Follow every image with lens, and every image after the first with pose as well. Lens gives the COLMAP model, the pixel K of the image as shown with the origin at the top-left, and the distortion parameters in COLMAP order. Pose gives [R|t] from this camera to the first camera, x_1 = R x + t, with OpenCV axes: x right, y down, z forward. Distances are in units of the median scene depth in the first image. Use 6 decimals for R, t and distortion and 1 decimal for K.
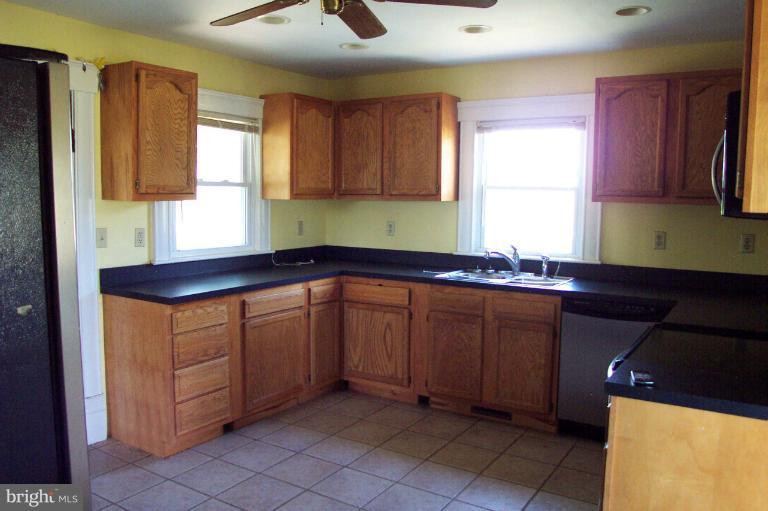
lens RADIAL K [[635.2, 0, 384.0], [0, 635.2, 255.5], [0, 0, 1]] dist [-0.013984, -0.003489]
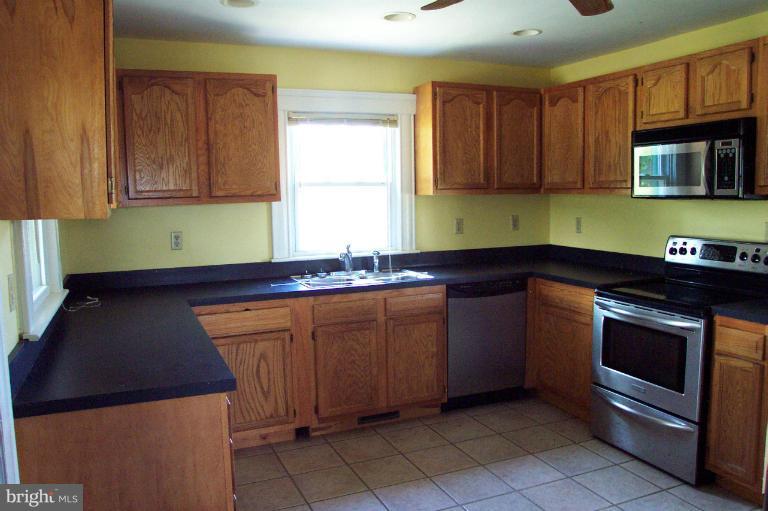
lens RADIAL K [[635.2, 0, 384.0], [0, 635.2, 255.5], [0, 0, 1]] dist [-0.013984, -0.003489]
pose [[0.575232, -0.109300, 0.810655, -0.556572], [0.109698, 0.992388, 0.055962, -0.047264], [-0.810601, 0.056736, 0.582843, 0.400208]]
